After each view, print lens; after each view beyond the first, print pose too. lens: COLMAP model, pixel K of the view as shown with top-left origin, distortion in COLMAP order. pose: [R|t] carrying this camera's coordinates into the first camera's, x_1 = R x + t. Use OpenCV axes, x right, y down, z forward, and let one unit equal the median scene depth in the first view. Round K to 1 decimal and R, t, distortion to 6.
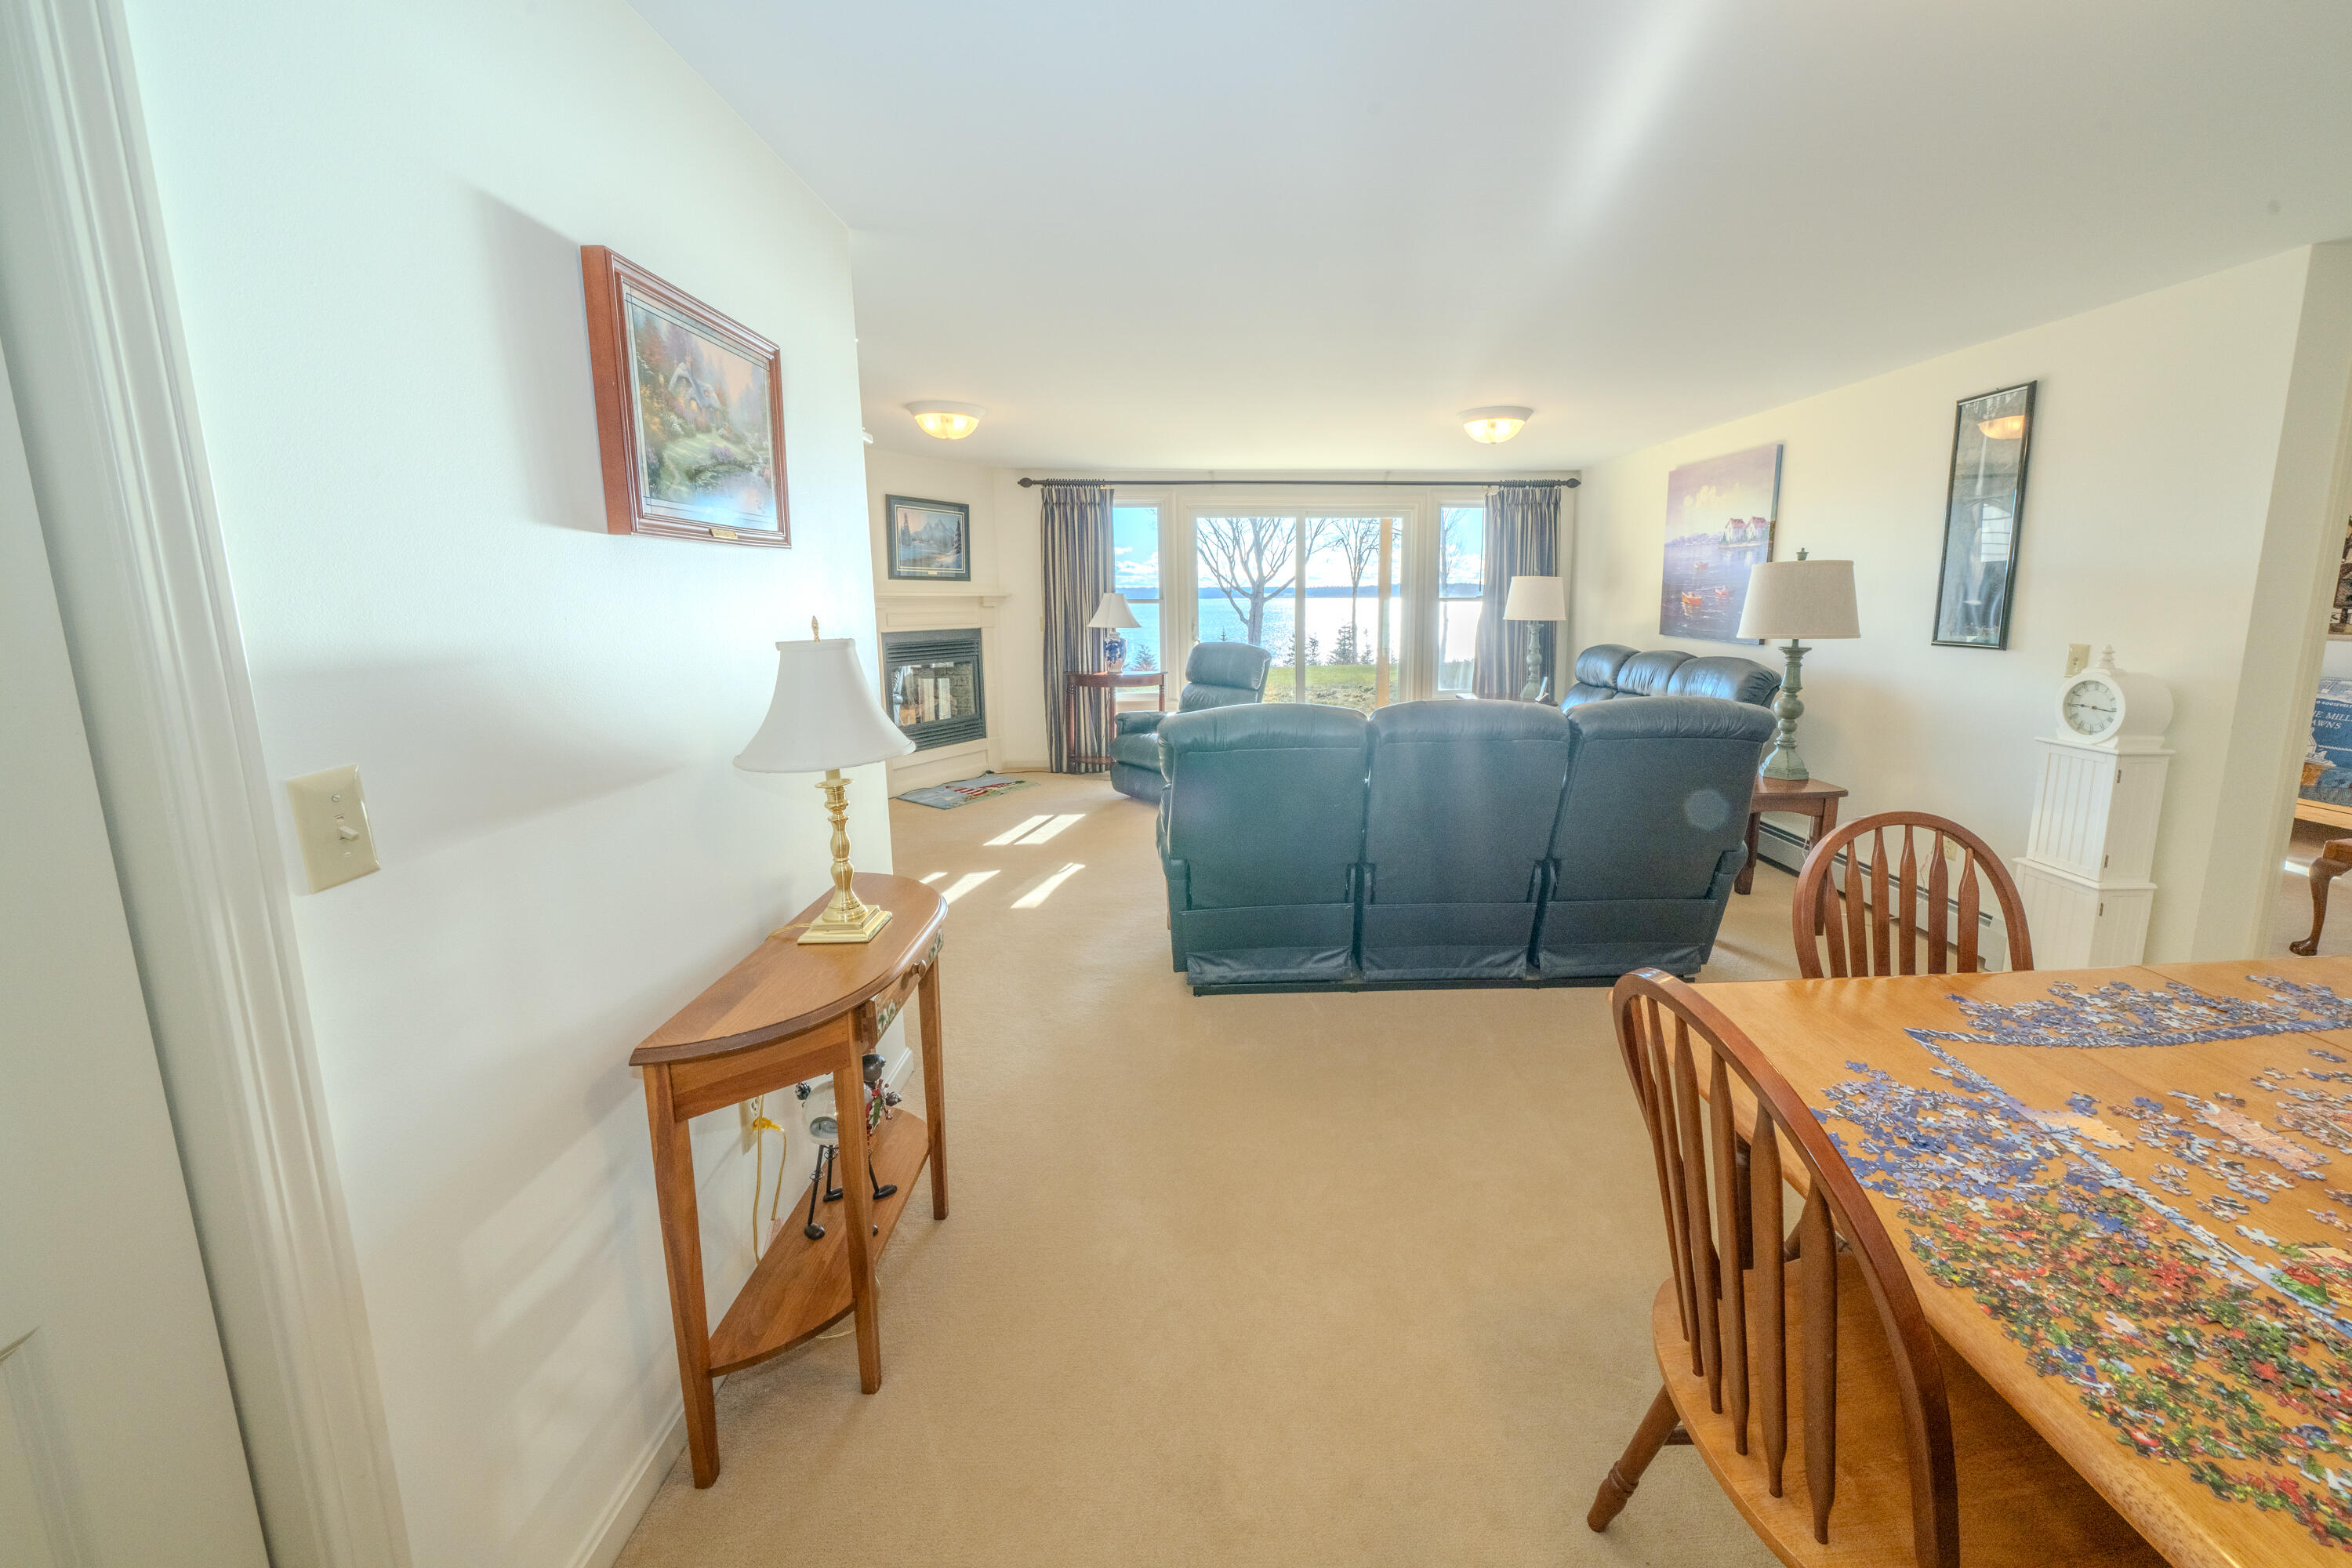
lens RADIAL K [[851.4, 0, 1254.8], [0, 851.4, 729.0], [0, 0, 1]] dist [-0.007007, -0.000021]
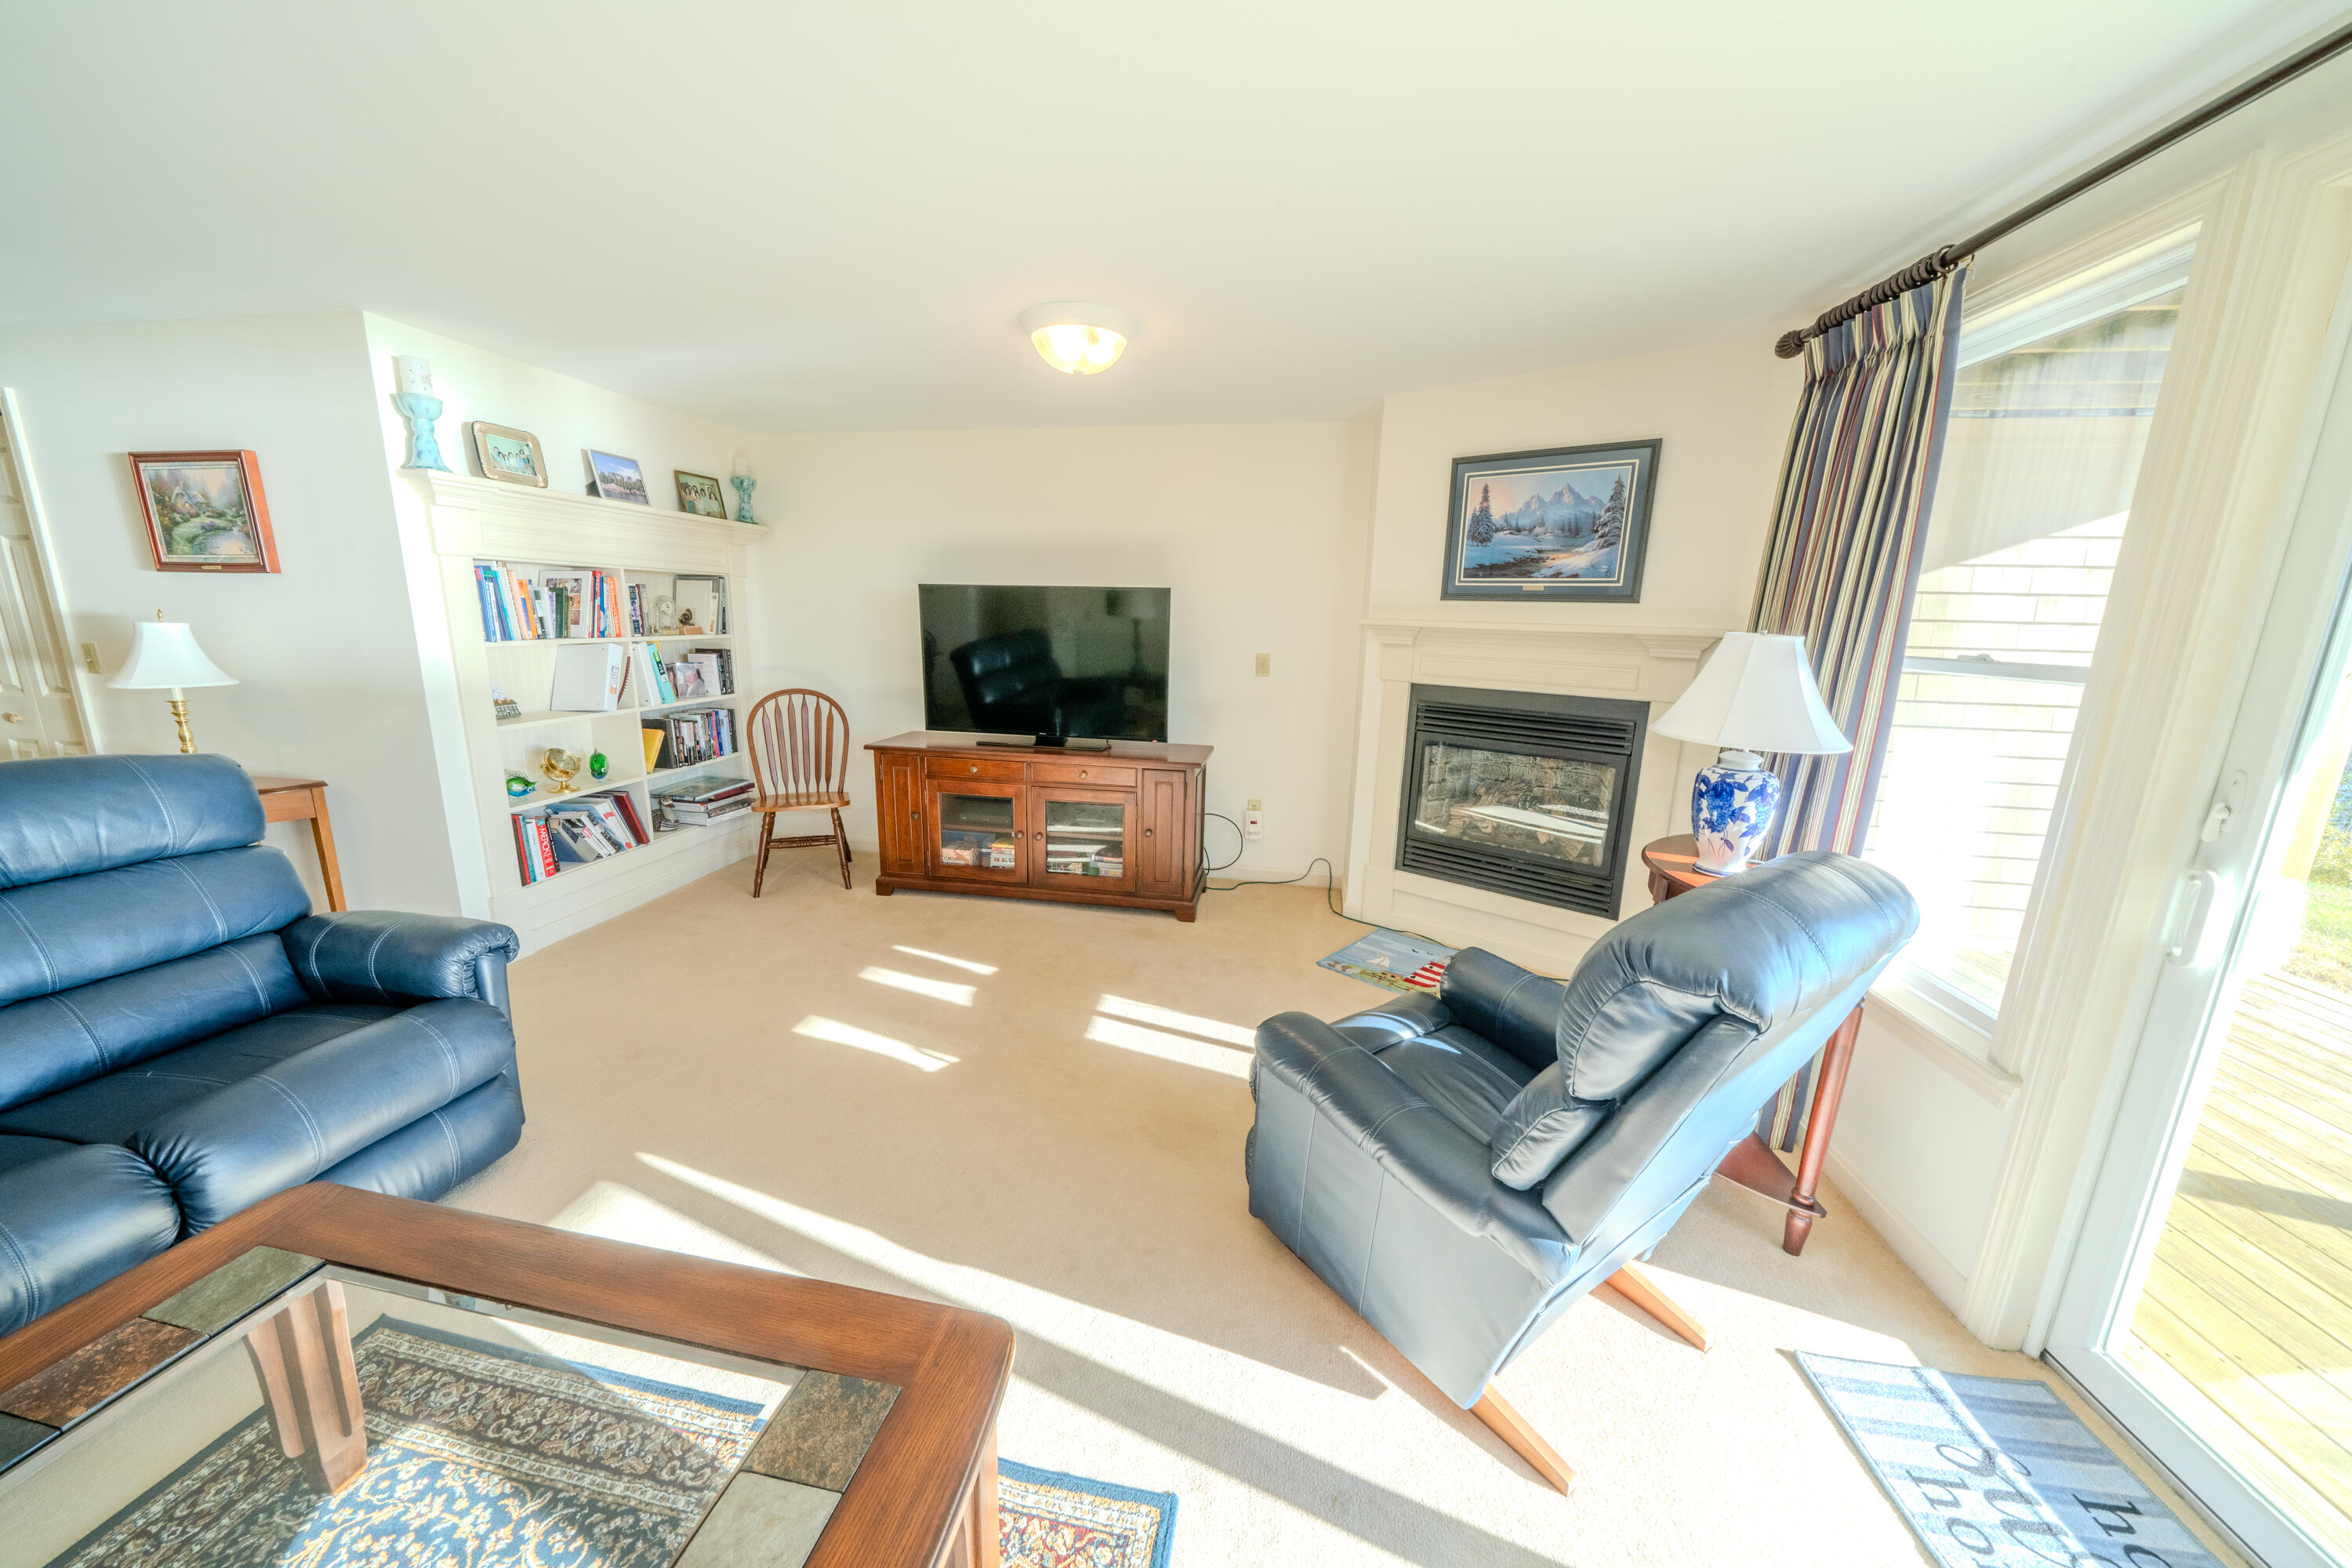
lens RADIAL K [[804.2, 0, 1166.3], [0, 804.2, 782.5], [0, 0, 1]] dist [-0.005806, 0.000060]
pose [[-0.217871, 0.200609, -0.955138, 0.182066], [-0.175653, 0.954607, 0.240564, -0.139074], [0.960041, 0.220185, -0.172744, 0.844269]]
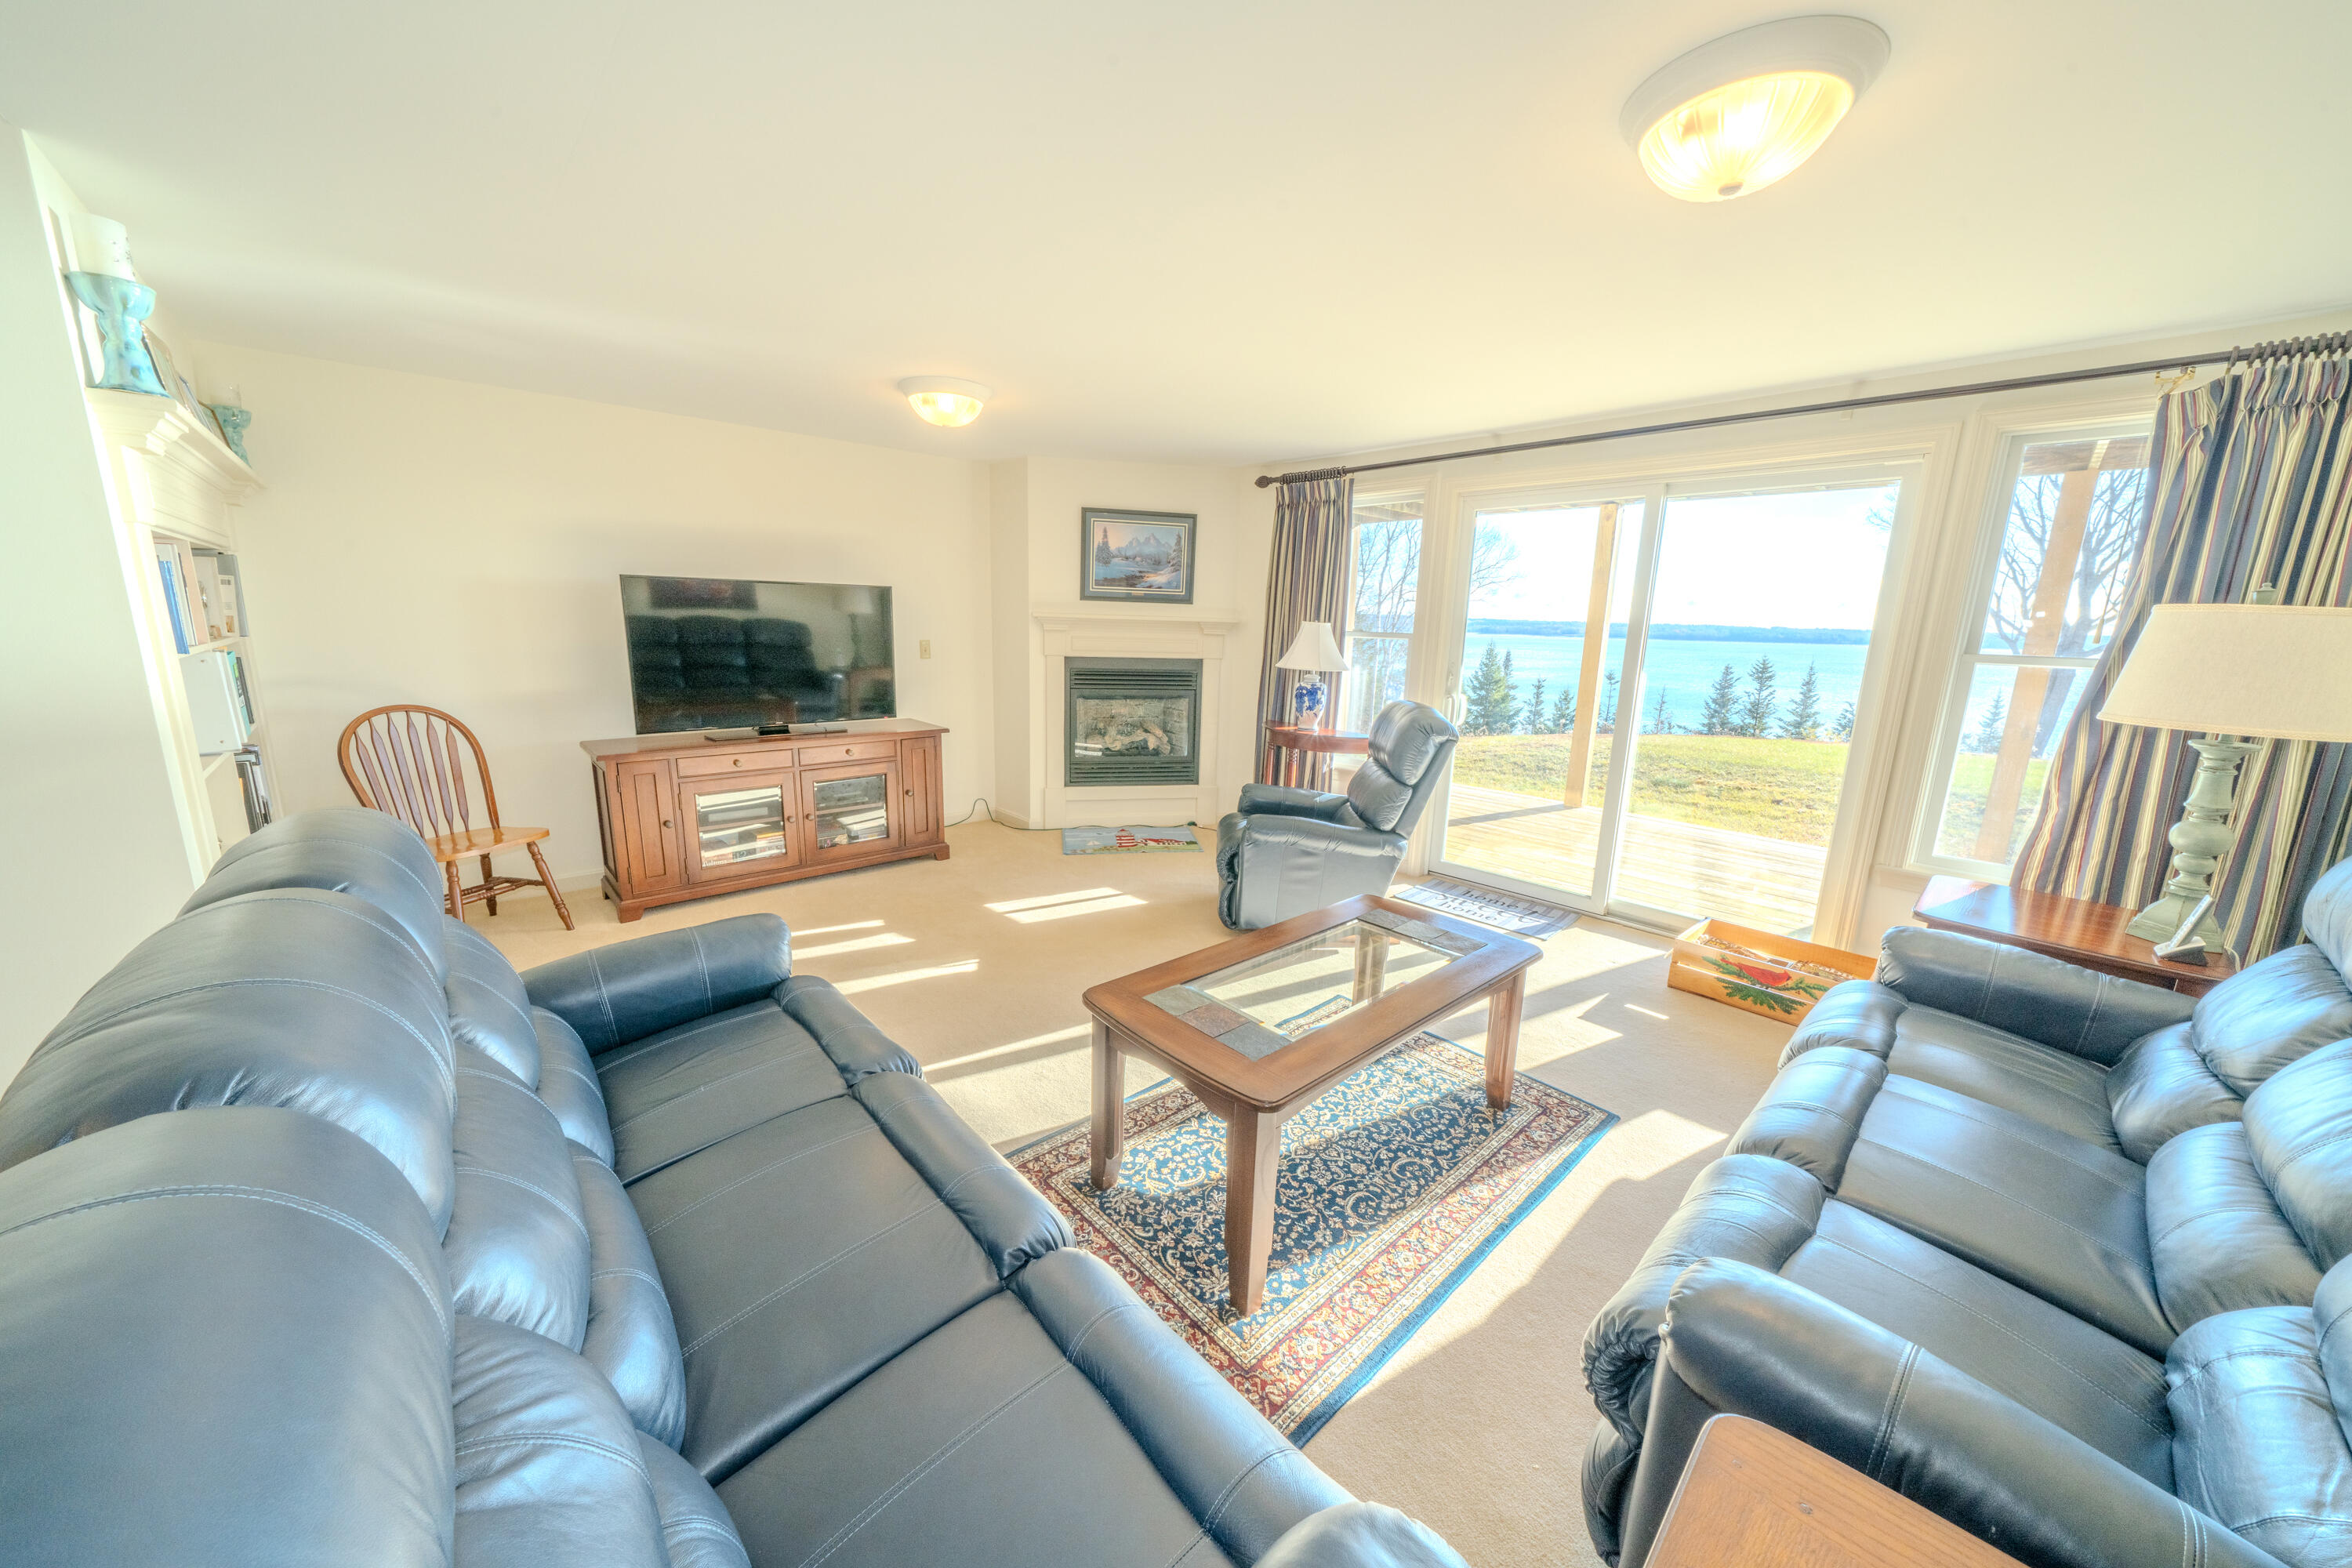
lens RADIAL K [[804.2, 0, 1166.3], [0, 804.2, 782.5], [0, 0, 1]] dist [-0.005806, 0.000060]
pose [[0.641421, 0.174449, -0.747092, 0.294037], [-0.149366, 0.983566, 0.101427, -0.074127], [0.752508, 0.046533, 0.656937, 0.449714]]
